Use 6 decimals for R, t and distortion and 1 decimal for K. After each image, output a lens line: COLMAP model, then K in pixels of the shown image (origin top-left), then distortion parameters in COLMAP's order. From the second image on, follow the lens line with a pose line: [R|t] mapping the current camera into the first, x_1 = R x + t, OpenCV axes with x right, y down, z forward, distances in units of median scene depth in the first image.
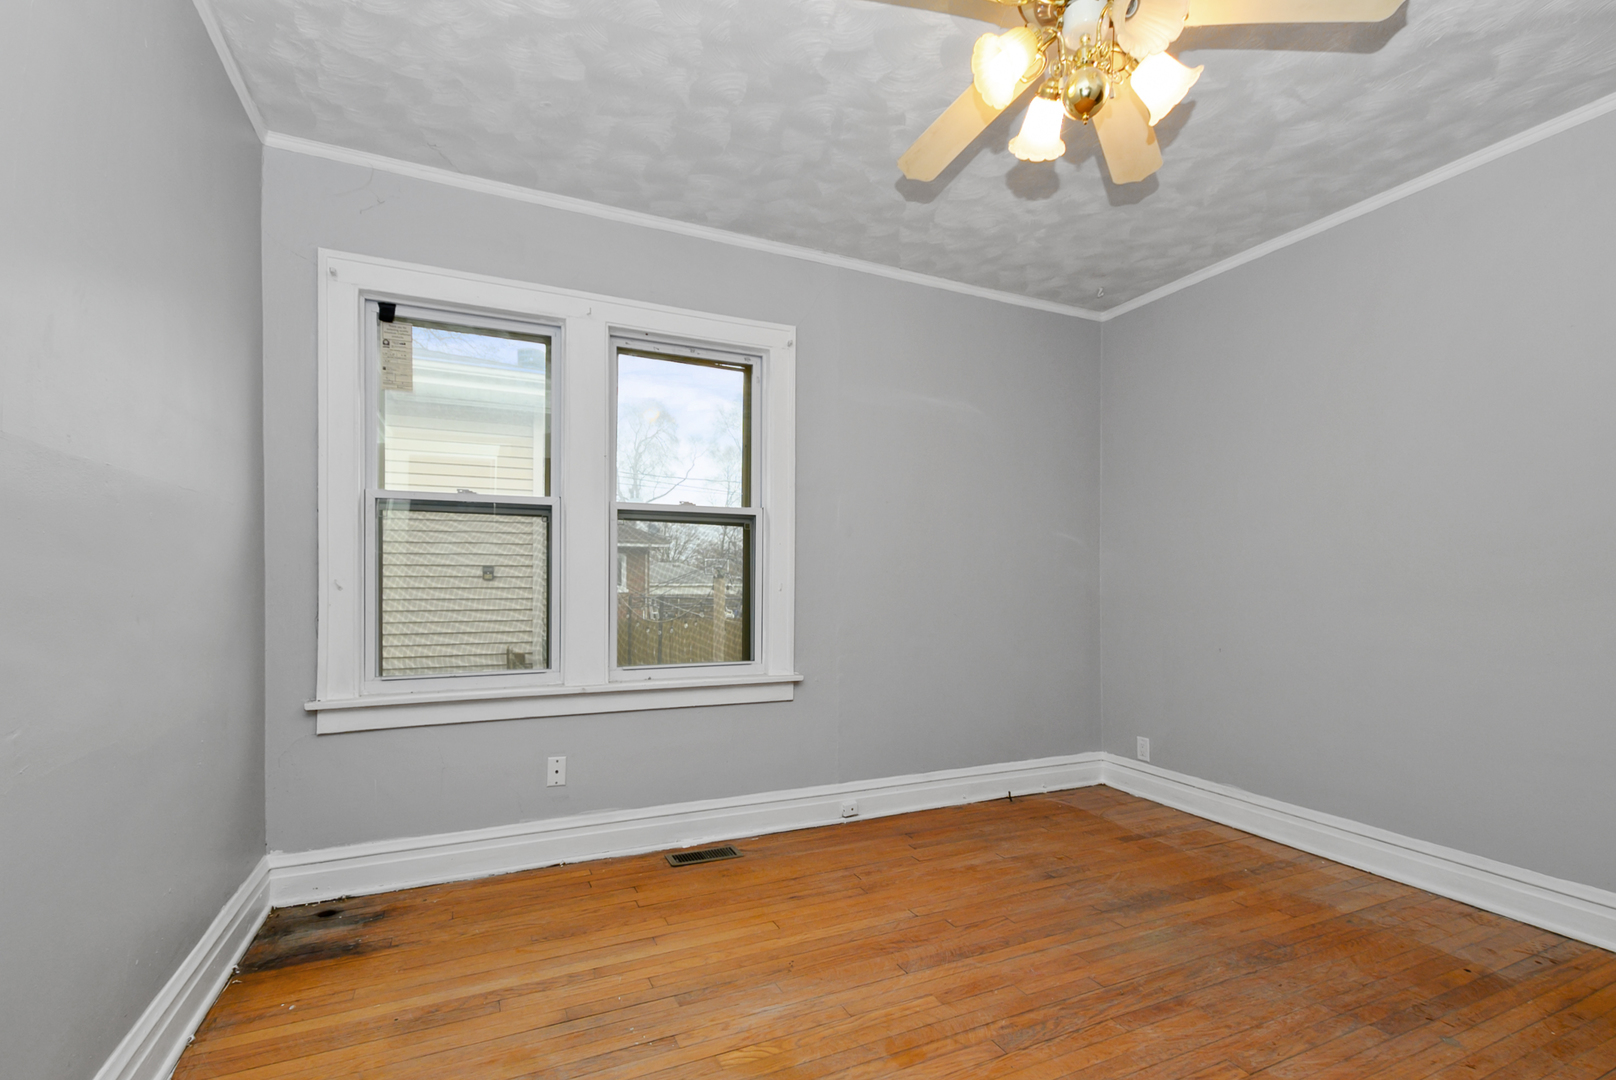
lens RADIAL K [[732.9, 0, 812.0], [0, 732.9, 579.8], [0, 0, 1]] dist [0.015201, -0.000019]
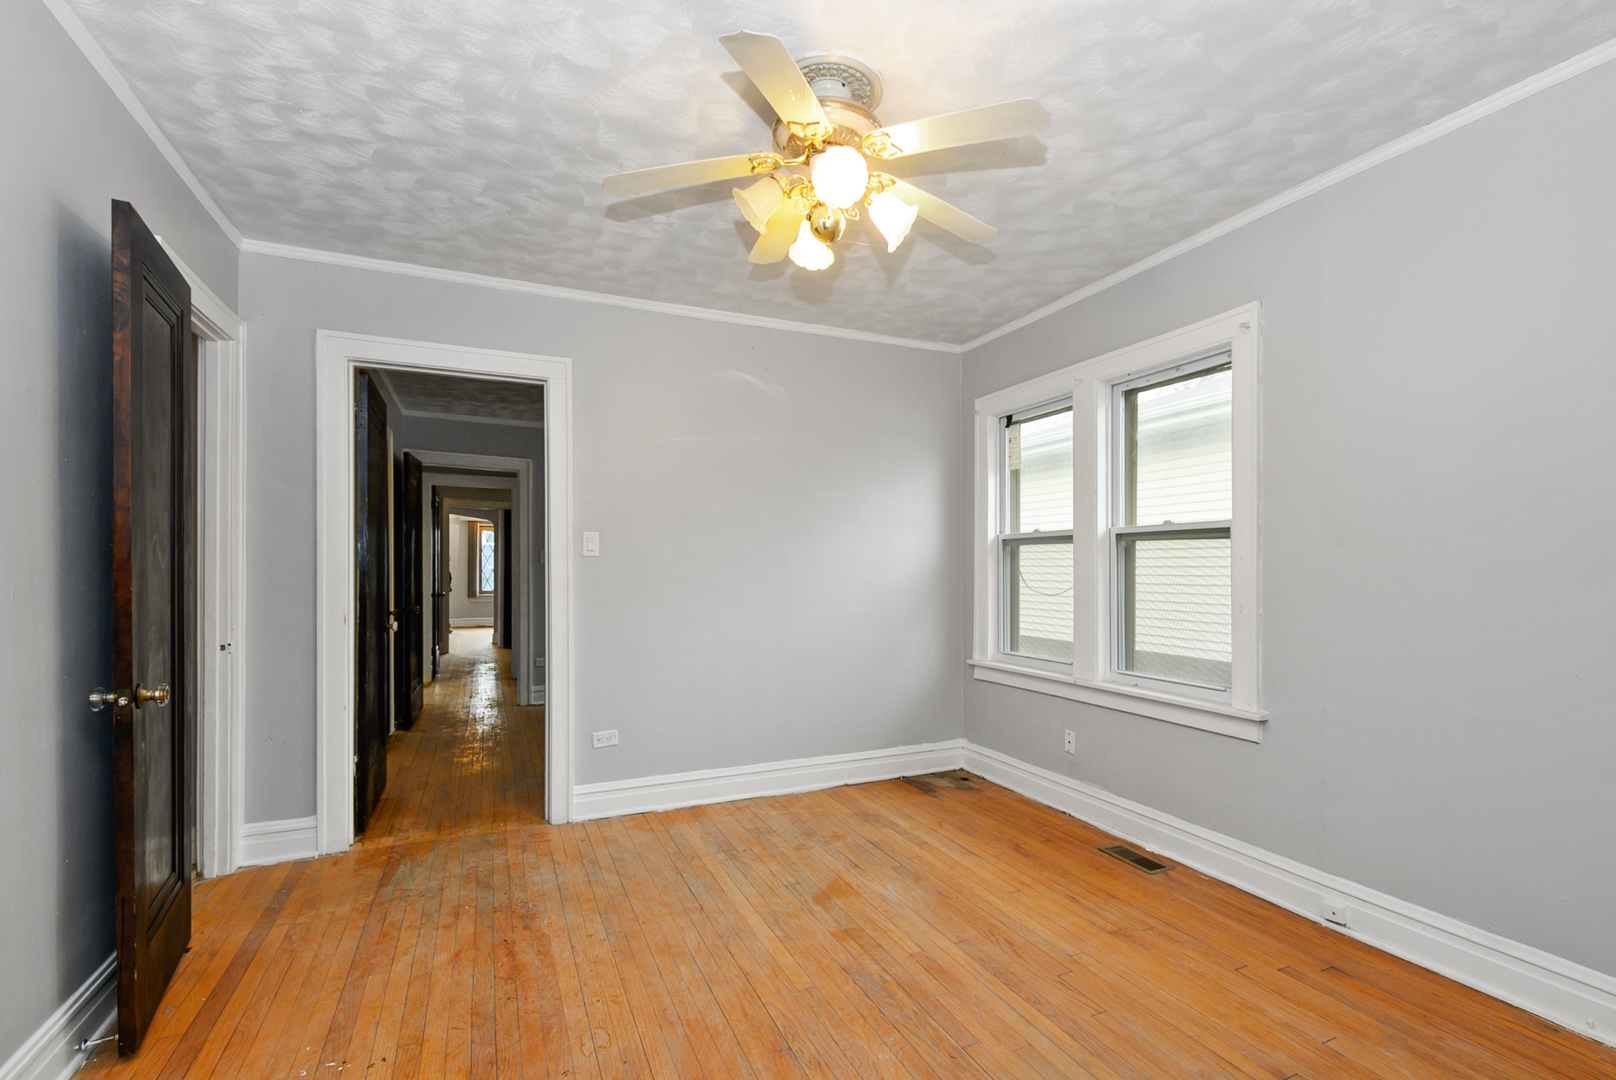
lens RADIAL K [[700.6, 0, 809.0], [0, 700.6, 575.9], [0, 0, 1]] dist [0.001097, 0.000083]
pose [[-0.016002, 0.000349, -0.999872, 0.967292], [0.009101, 0.999959, 0.000203, -0.037862], [0.999831, -0.009096, -0.016005, 0.617979]]
